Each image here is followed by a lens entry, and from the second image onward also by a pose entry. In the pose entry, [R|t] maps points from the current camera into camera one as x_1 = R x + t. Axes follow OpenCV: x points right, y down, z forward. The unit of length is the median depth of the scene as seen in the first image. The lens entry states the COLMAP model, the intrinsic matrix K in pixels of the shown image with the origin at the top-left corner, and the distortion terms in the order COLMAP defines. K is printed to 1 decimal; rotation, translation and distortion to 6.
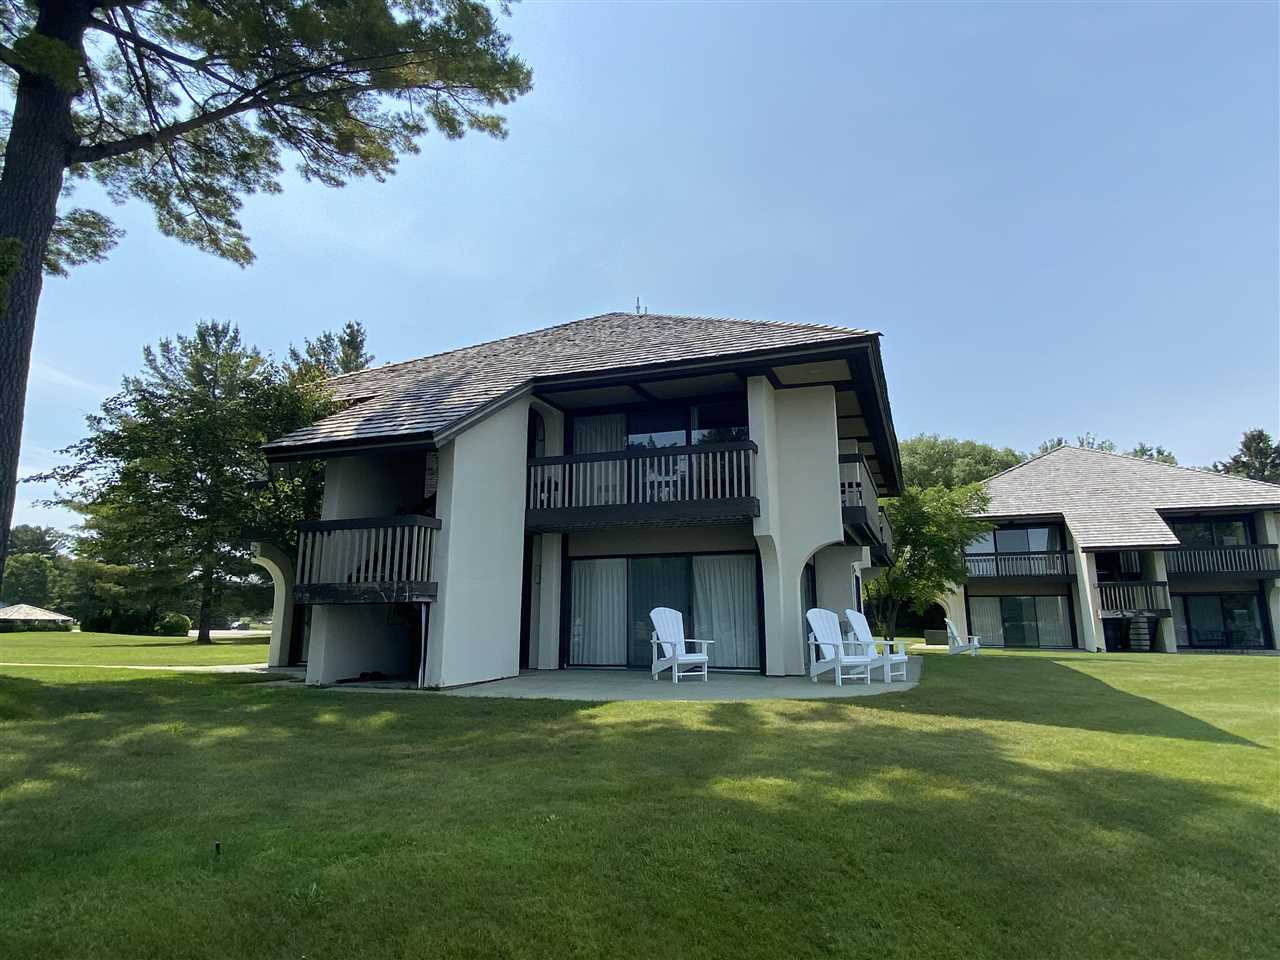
lens RADIAL K [[744.1, 0, 640.0], [0, 744.1, 480.0], [0, 0, 1]] dist [0.000234, 0.000103]
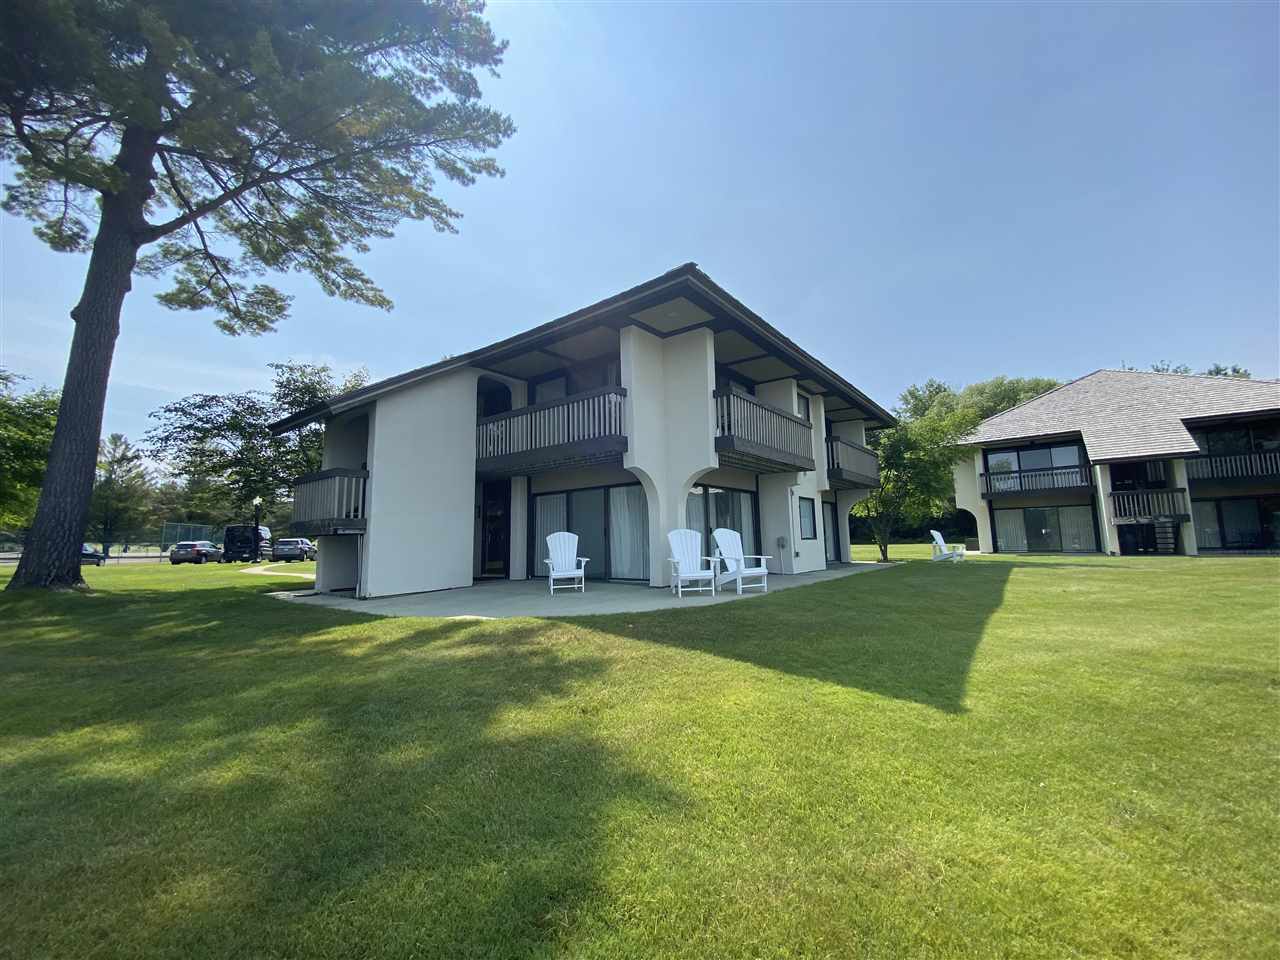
lens RADIAL K [[511.7, 0, 640.0], [0, 511.7, 480.0], [0, 0, 1]] dist [-0.006675, -0.000370]
pose [[0.957611, -0.057143, -0.282341, 0.224358], [0.078527, 0.994791, 0.065002, 0.024799], [0.277156, -0.084418, 0.957109, 0.140529]]
